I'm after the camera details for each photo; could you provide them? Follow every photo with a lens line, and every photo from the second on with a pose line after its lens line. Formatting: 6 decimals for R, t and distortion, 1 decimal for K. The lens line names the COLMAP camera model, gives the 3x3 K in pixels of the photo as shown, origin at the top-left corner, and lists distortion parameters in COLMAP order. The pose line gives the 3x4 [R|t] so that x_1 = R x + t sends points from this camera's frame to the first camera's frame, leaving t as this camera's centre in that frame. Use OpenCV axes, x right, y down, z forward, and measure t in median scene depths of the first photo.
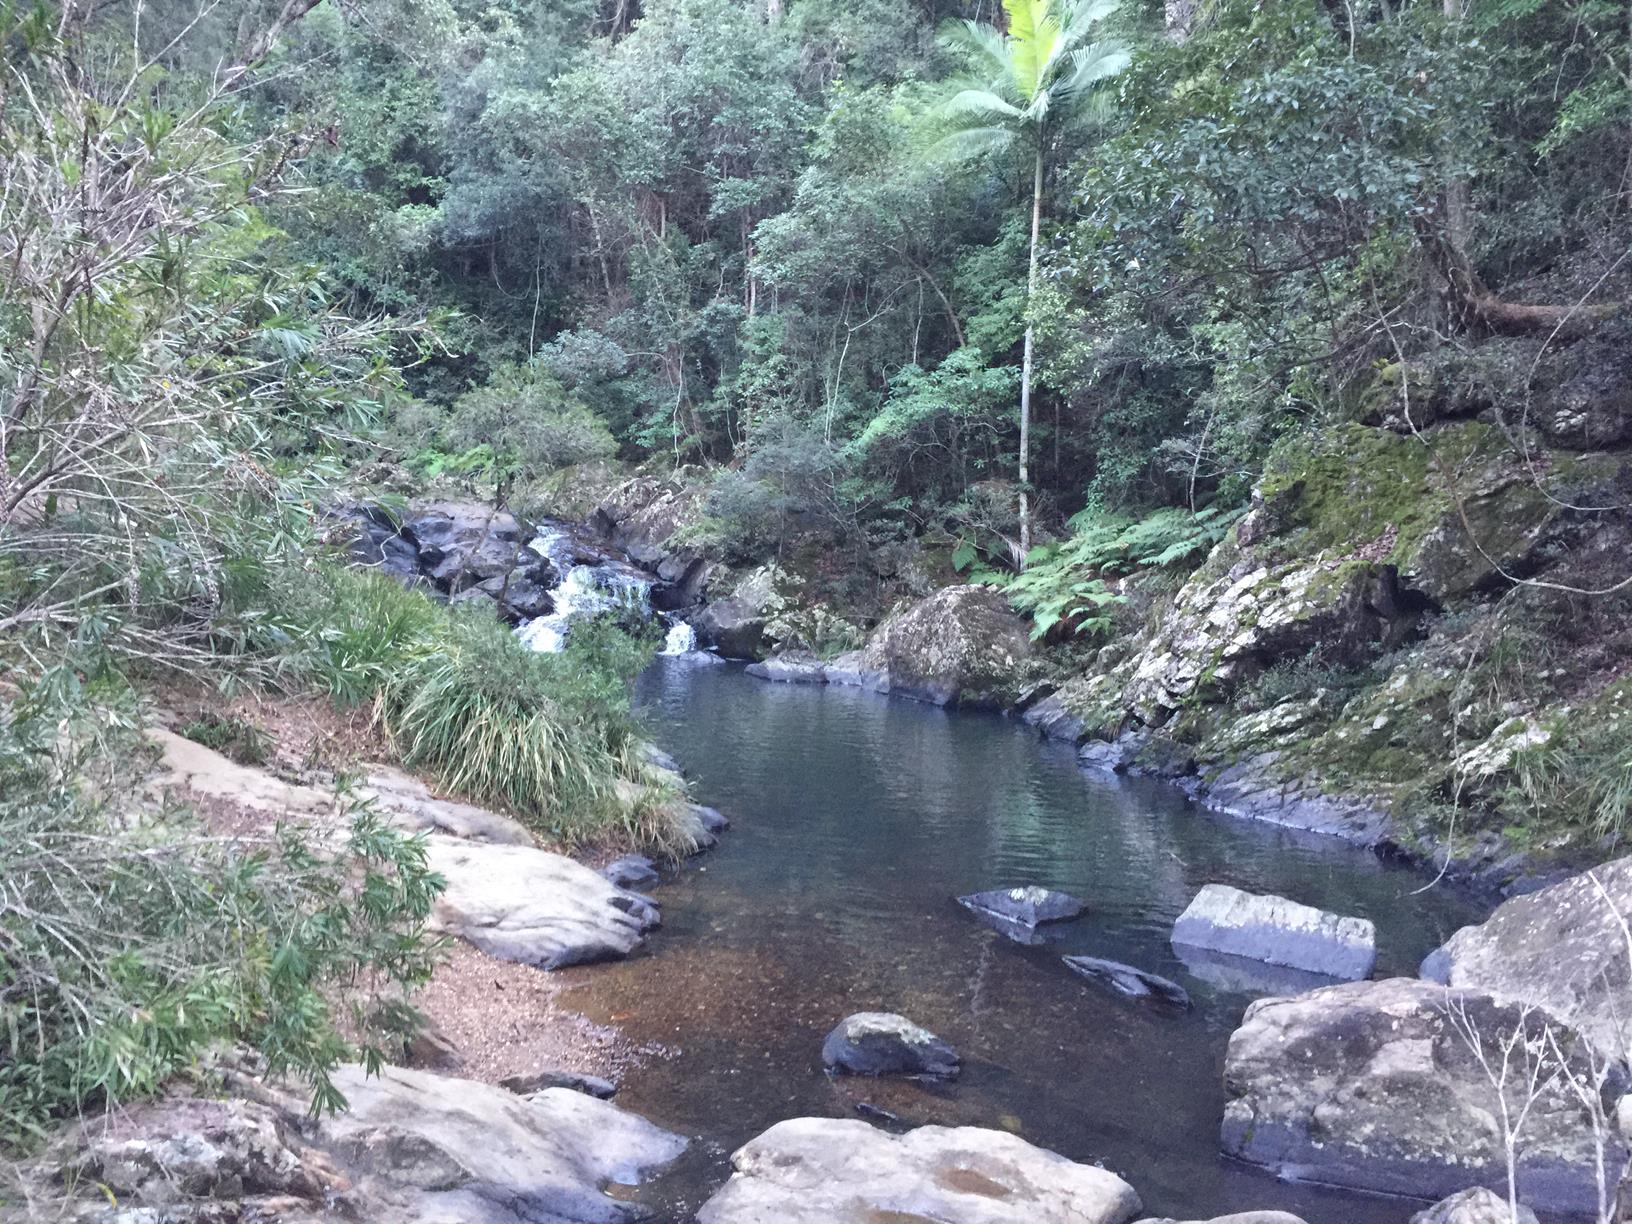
lens RADIAL K [[1390.8, 0, 808.7], [0, 1390.8, 609.5], [0, 0, 1]] dist [0.085768, -0.110598]
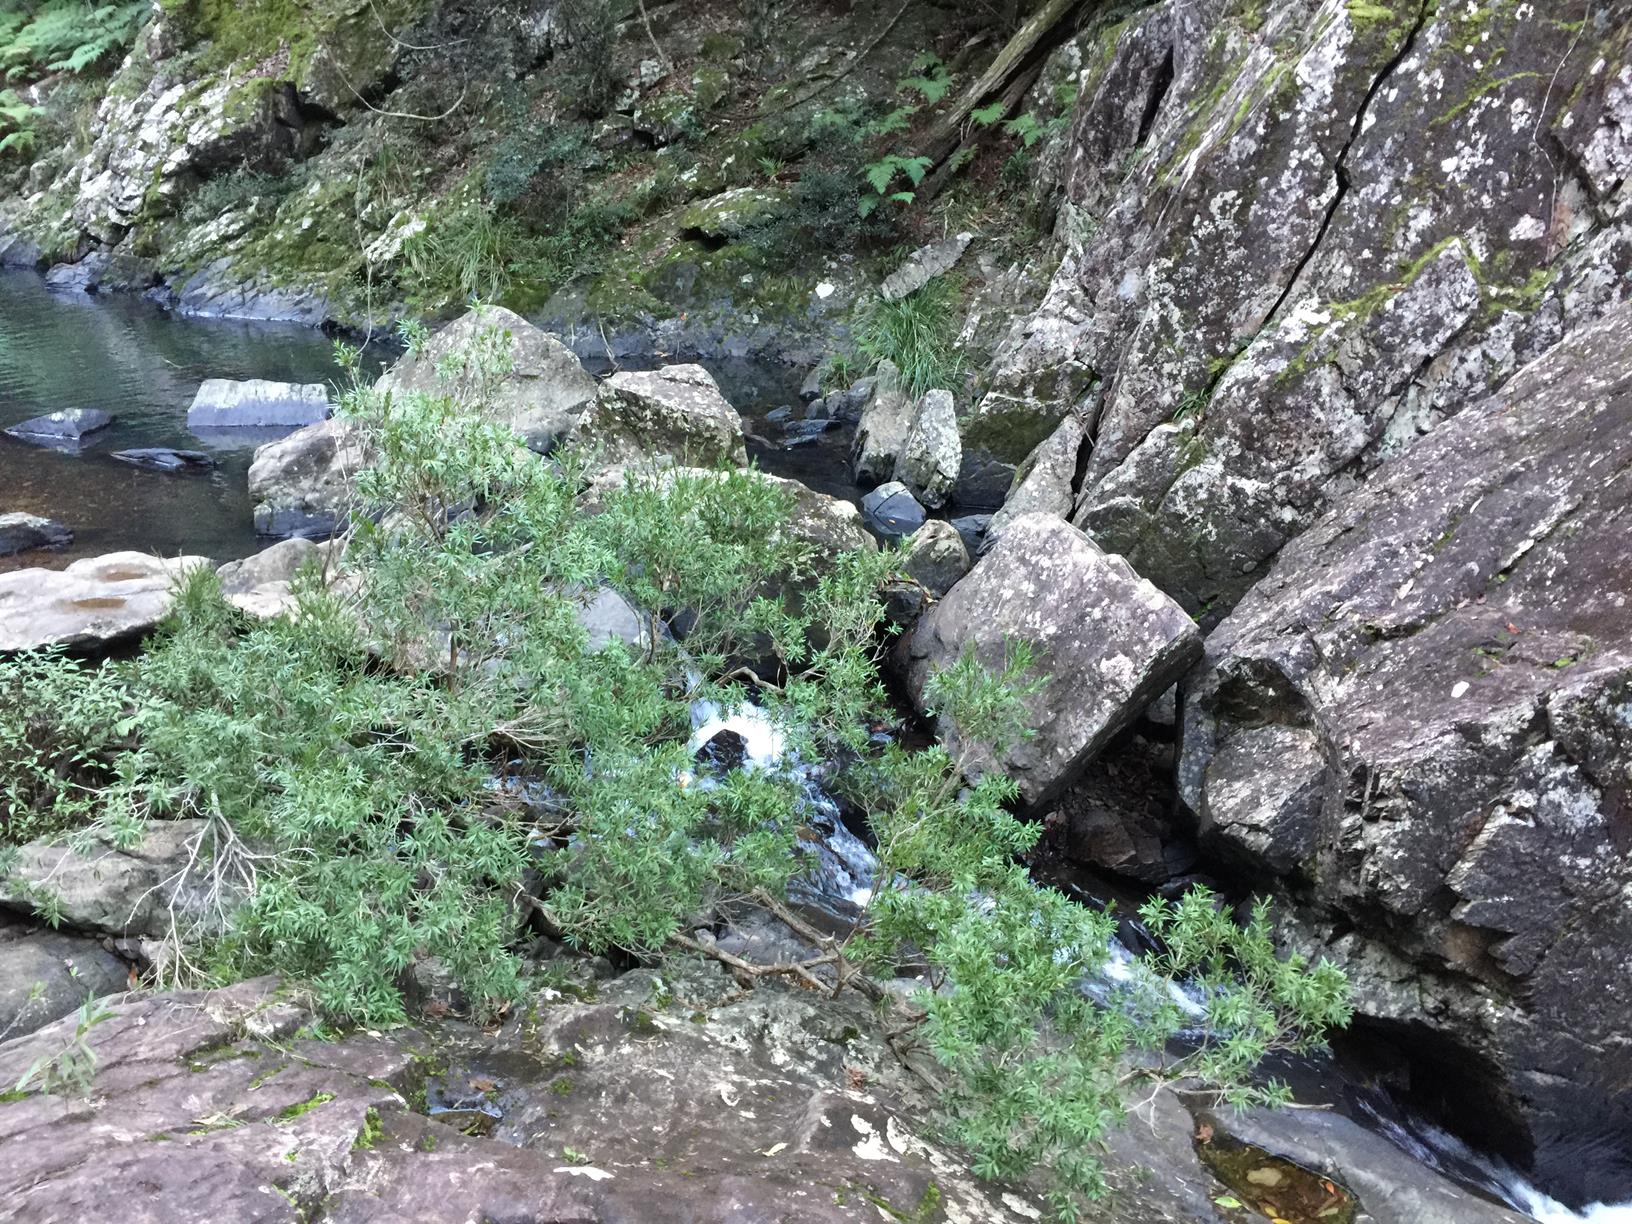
lens RADIAL K [[1390.8, 0, 808.7], [0, 1390.8, 609.5], [0, 0, 1]] dist [0.085768, -0.110598]
pose [[0.755262, -0.290511, 0.587522, -0.085664], [0.053940, 0.920911, 0.386021, -0.058133], [-0.653200, -0.259856, 0.711200, -0.251190]]
